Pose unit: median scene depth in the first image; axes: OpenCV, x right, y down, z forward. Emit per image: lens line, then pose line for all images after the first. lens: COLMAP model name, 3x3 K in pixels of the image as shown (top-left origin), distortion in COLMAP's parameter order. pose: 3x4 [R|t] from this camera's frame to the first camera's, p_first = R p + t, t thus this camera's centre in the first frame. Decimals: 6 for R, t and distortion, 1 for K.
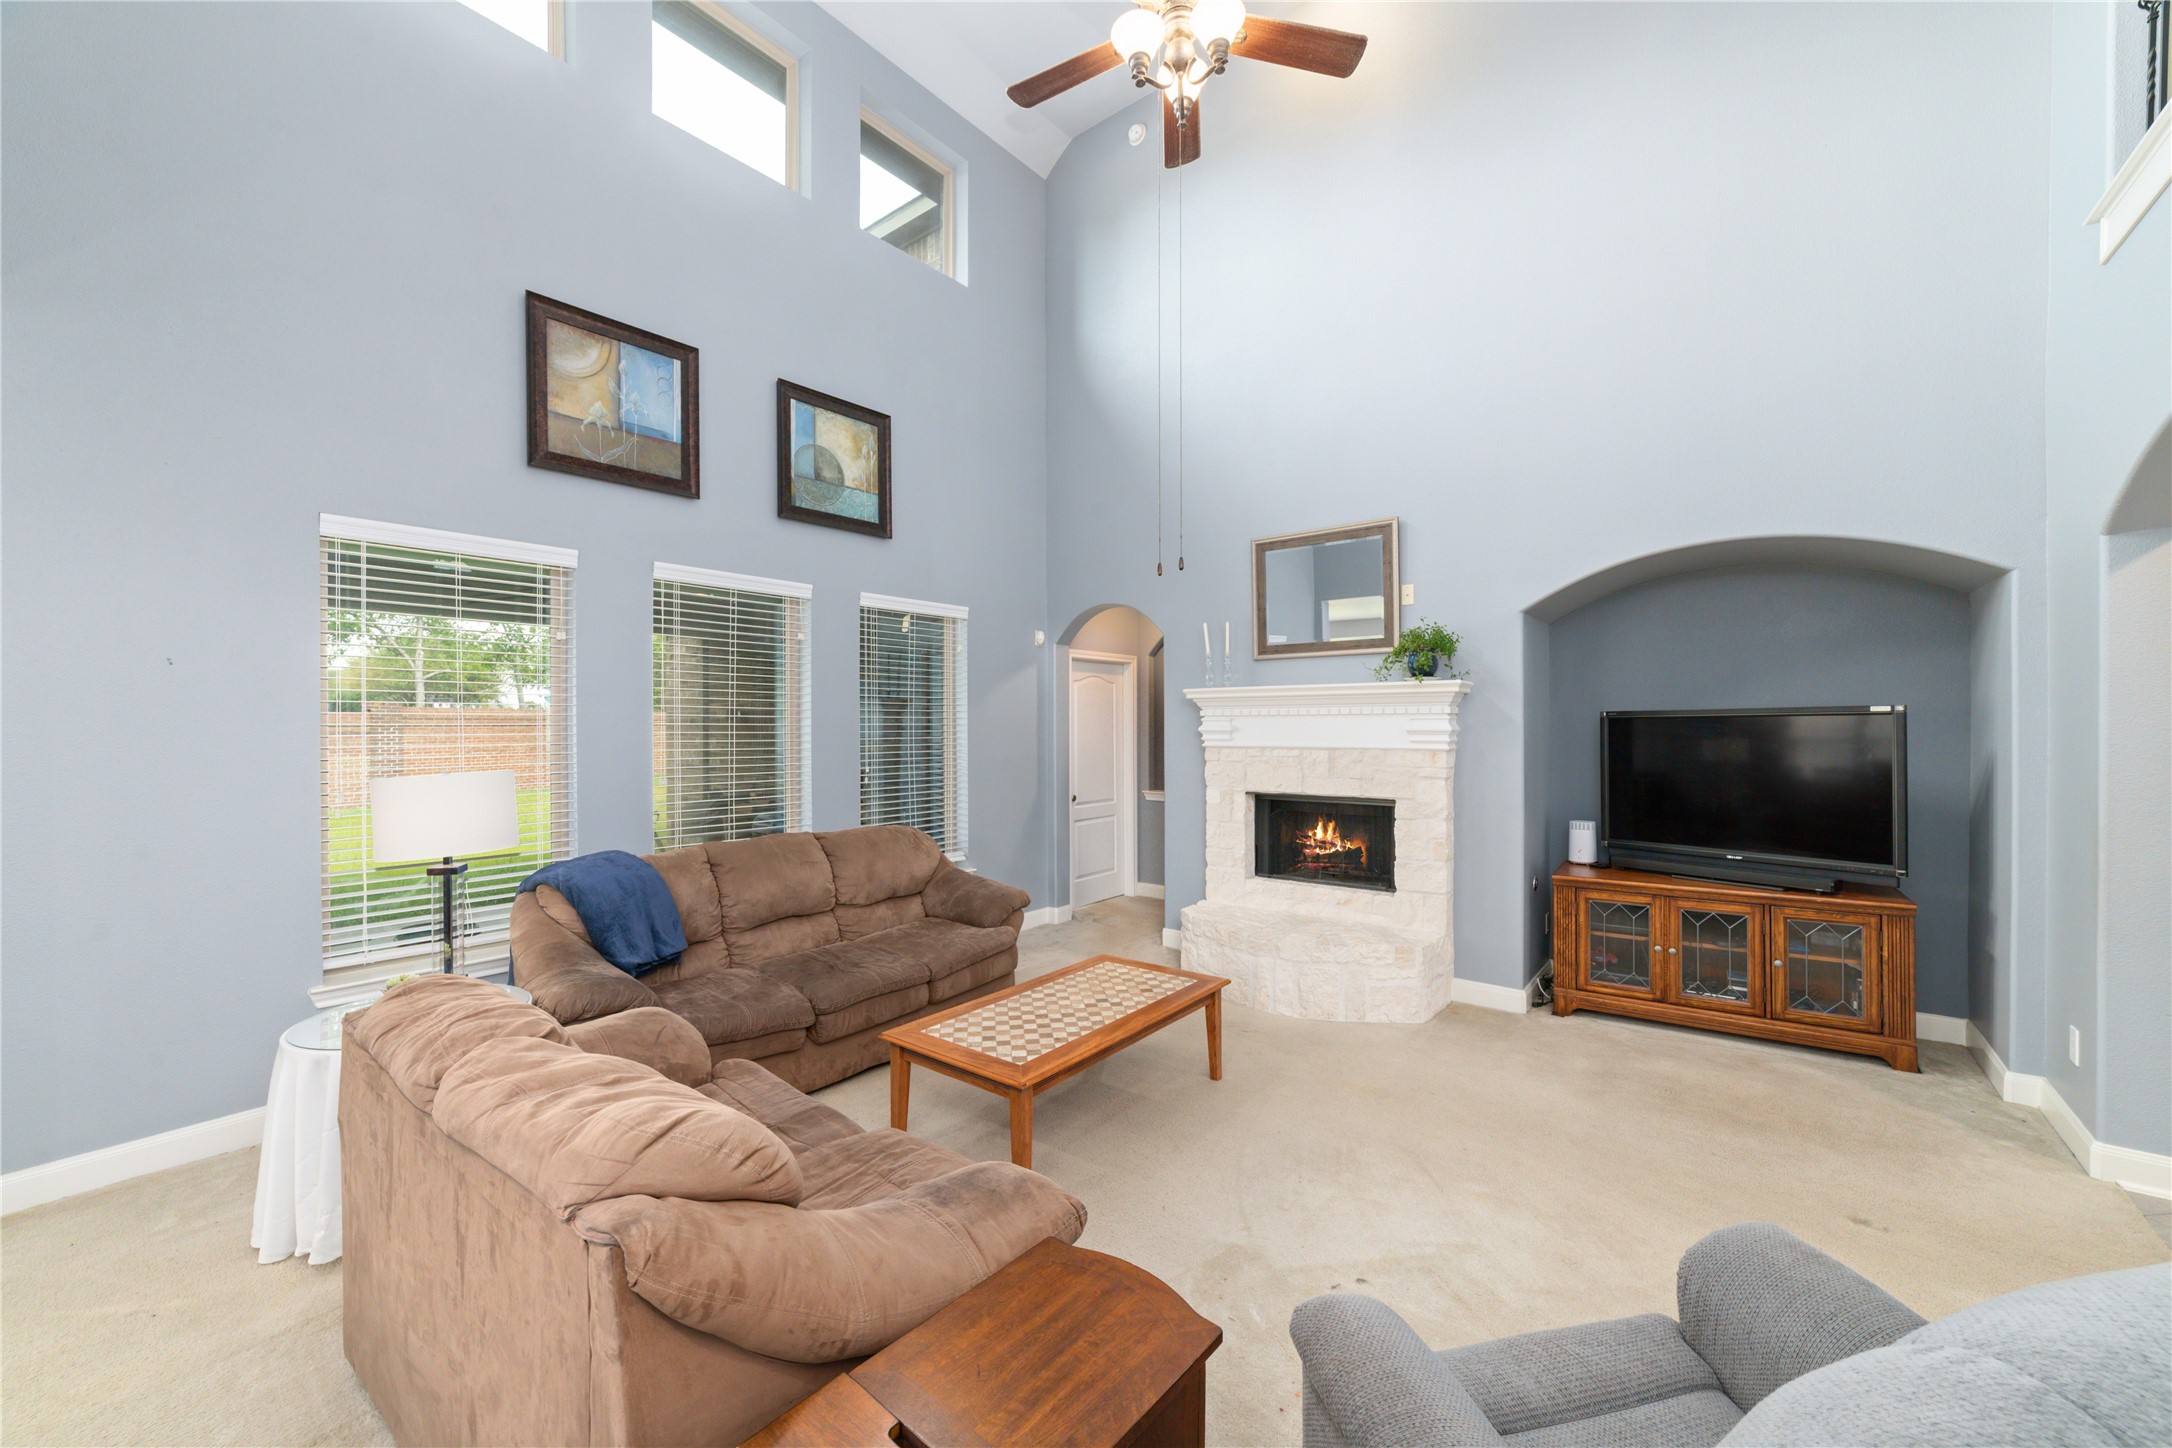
lens RADIAL K [[833.9, 0, 1093.4], [0, 833.9, 727.6], [0, 0, 1]] dist [-0.023940, 0.011158]
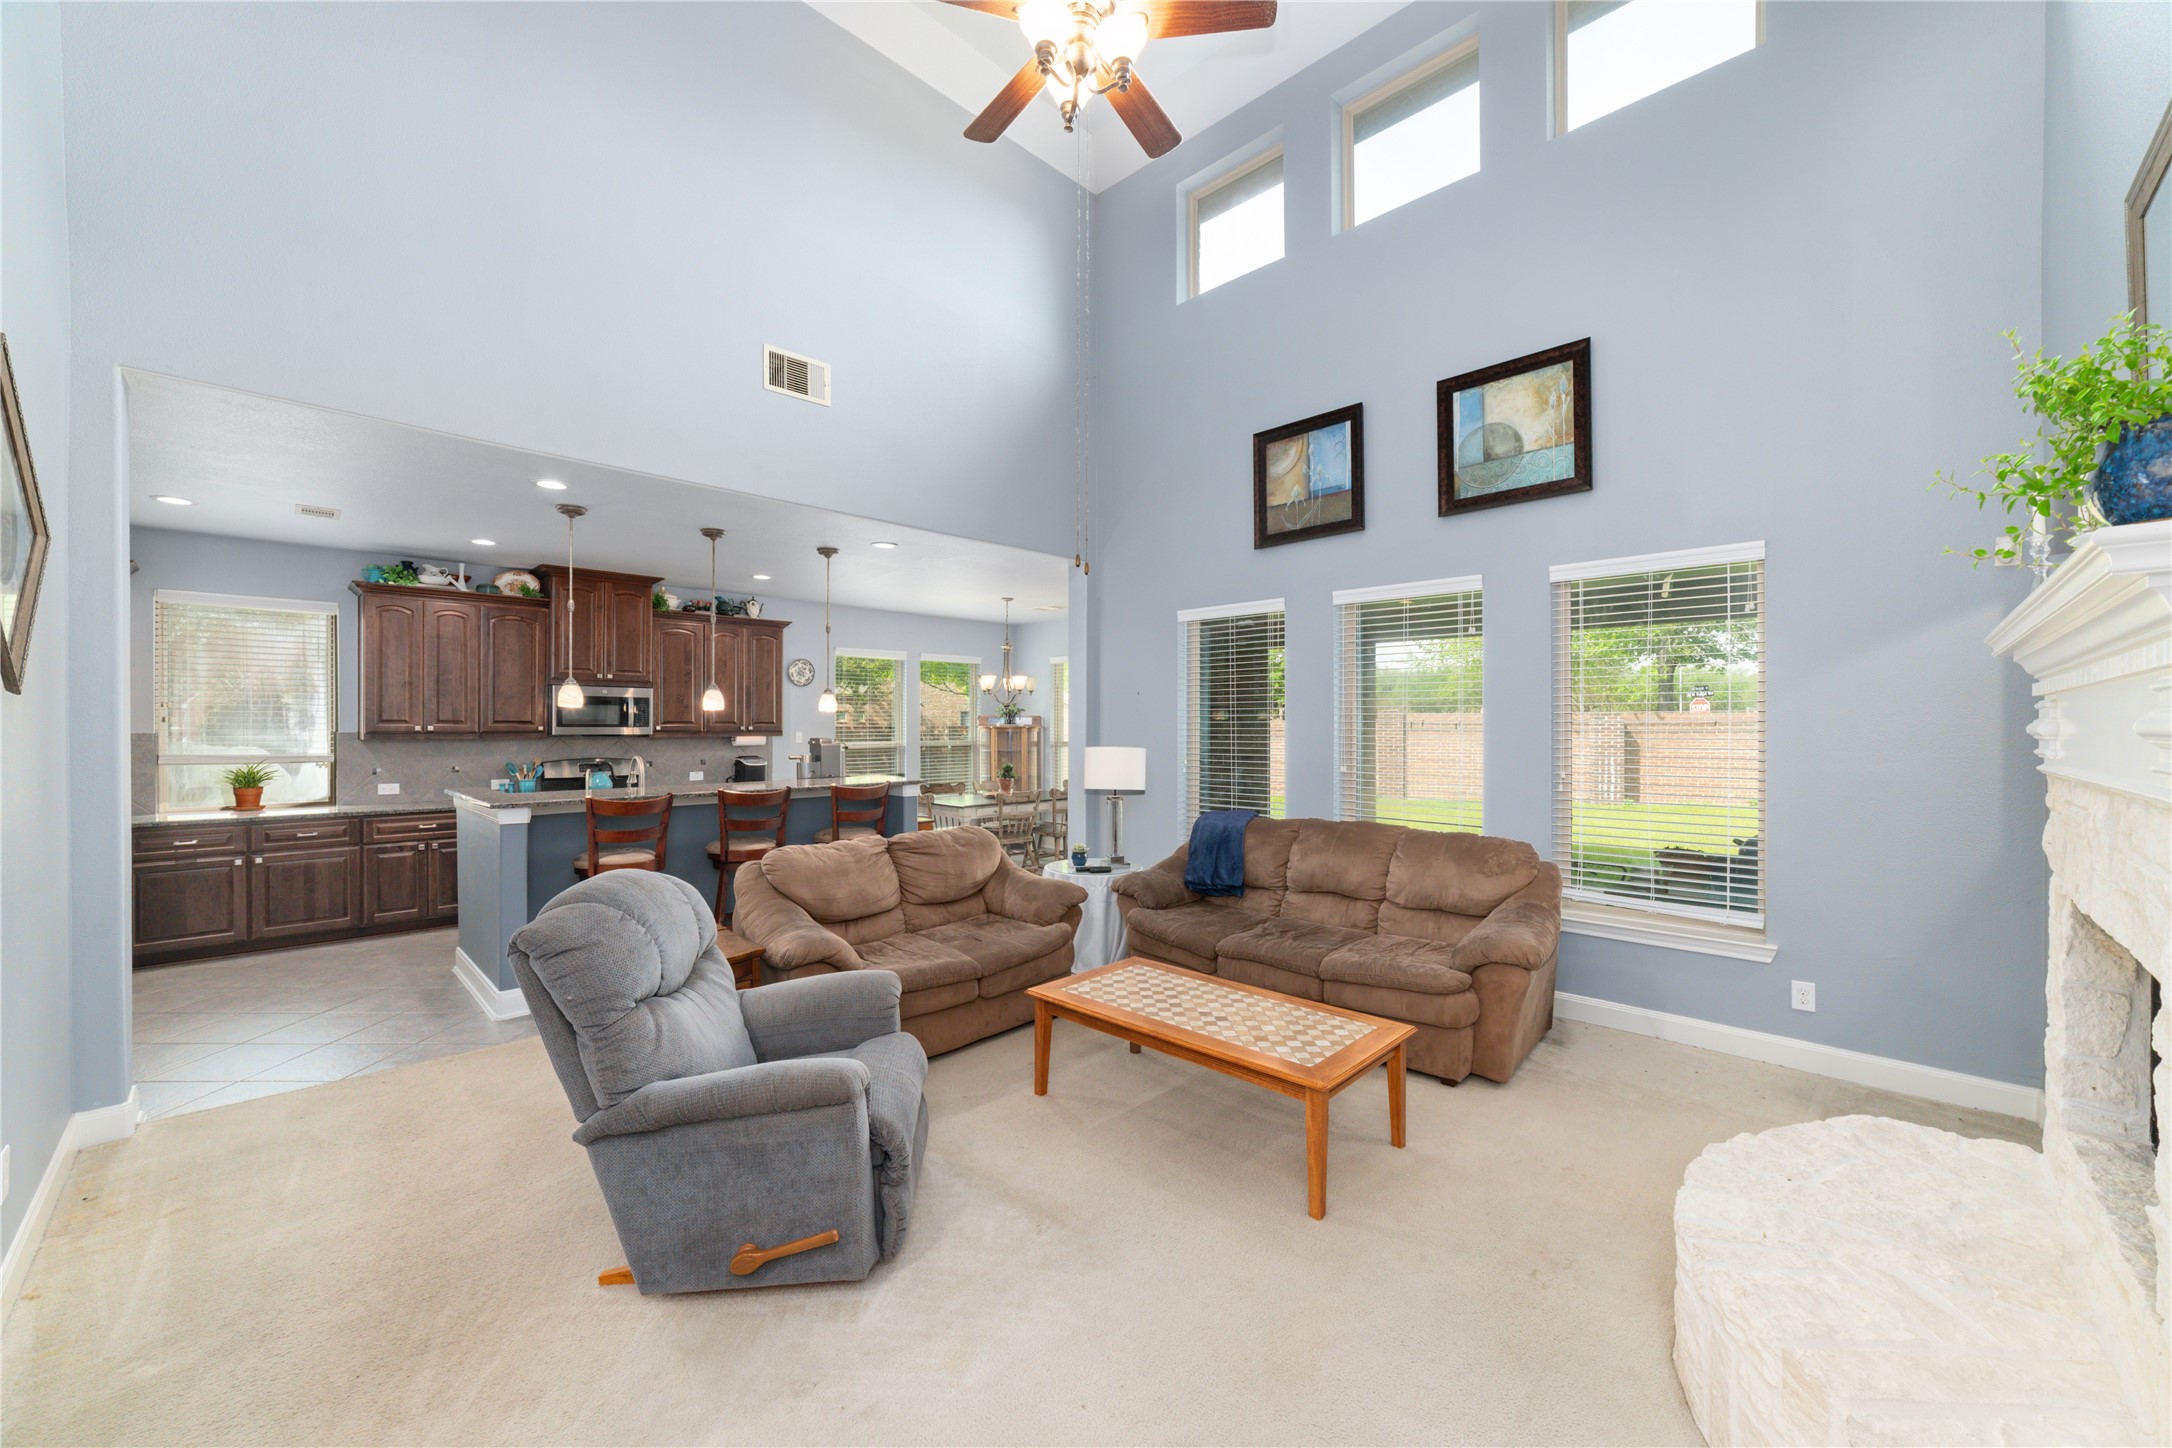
lens RADIAL K [[833.9, 0, 1093.4], [0, 833.9, 727.6], [0, 0, 1]] dist [-0.023940, 0.011158]
pose [[-0.101526, 0.002423, -0.994830, 0.916154], [-0.004290, 0.999987, 0.002874, 0.003704], [0.994824, 0.004560, -0.101514, 0.926372]]
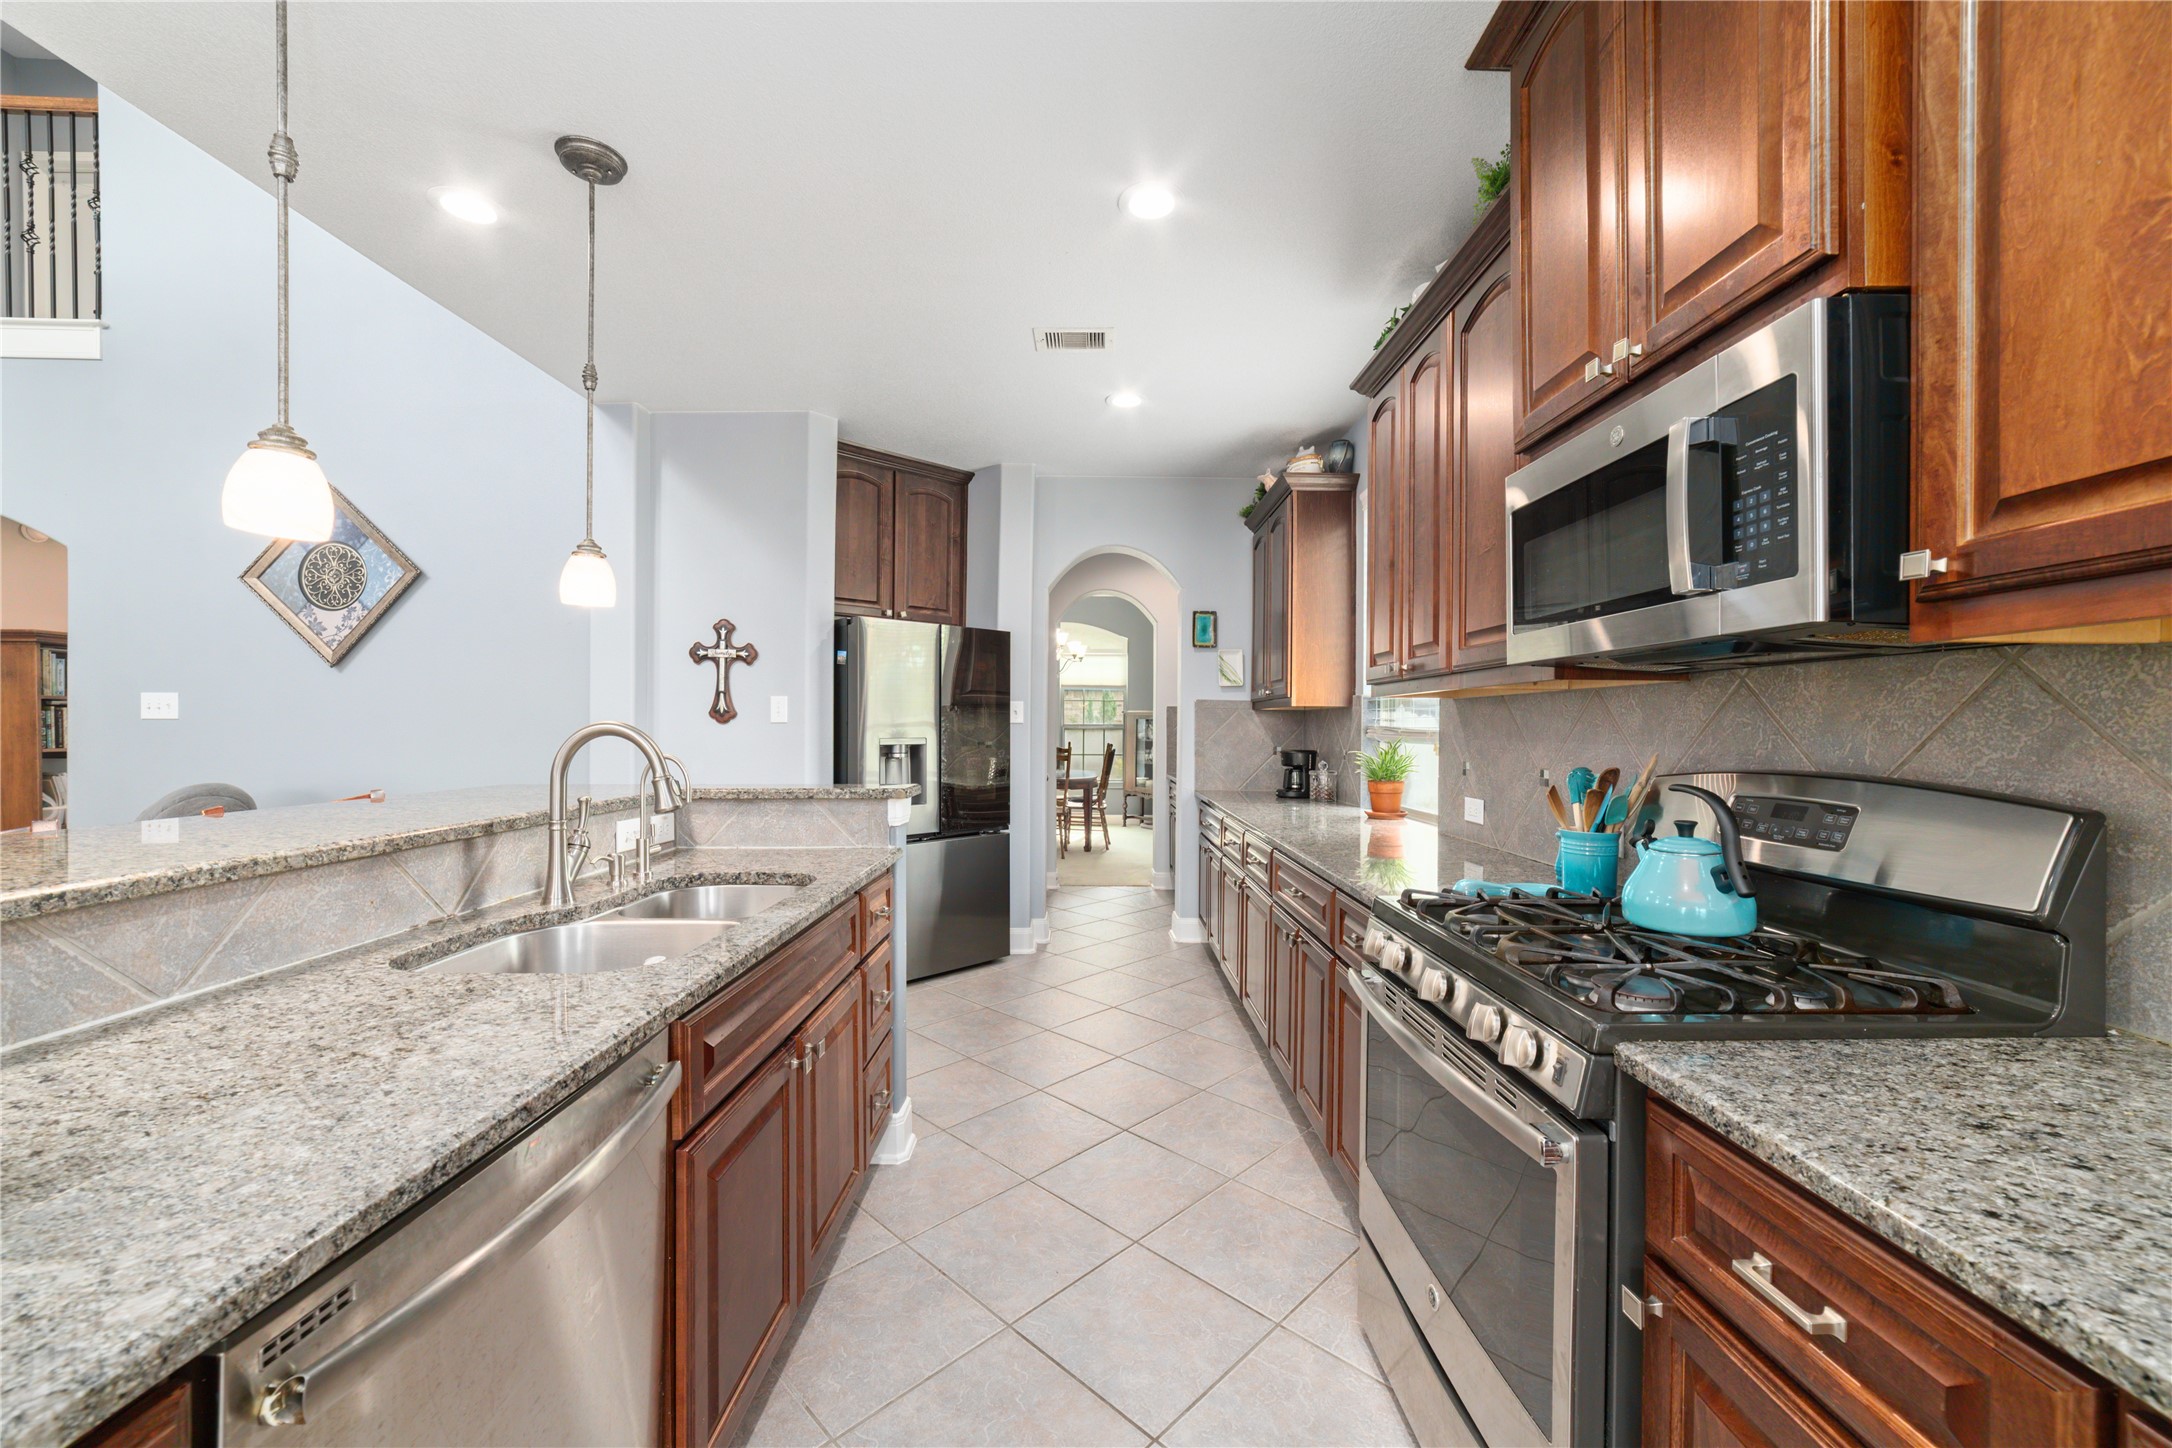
lens RADIAL K [[833.9, 0, 1093.4], [0, 833.9, 727.6], [0, 0, 1]] dist [-0.023940, 0.011158]
pose [[-0.624952, 0.000147, 0.780663, -1.130057], [0.002559, 0.999995, 0.001861, 0.067763], [-0.780659, 0.003161, -0.624950, -0.014533]]
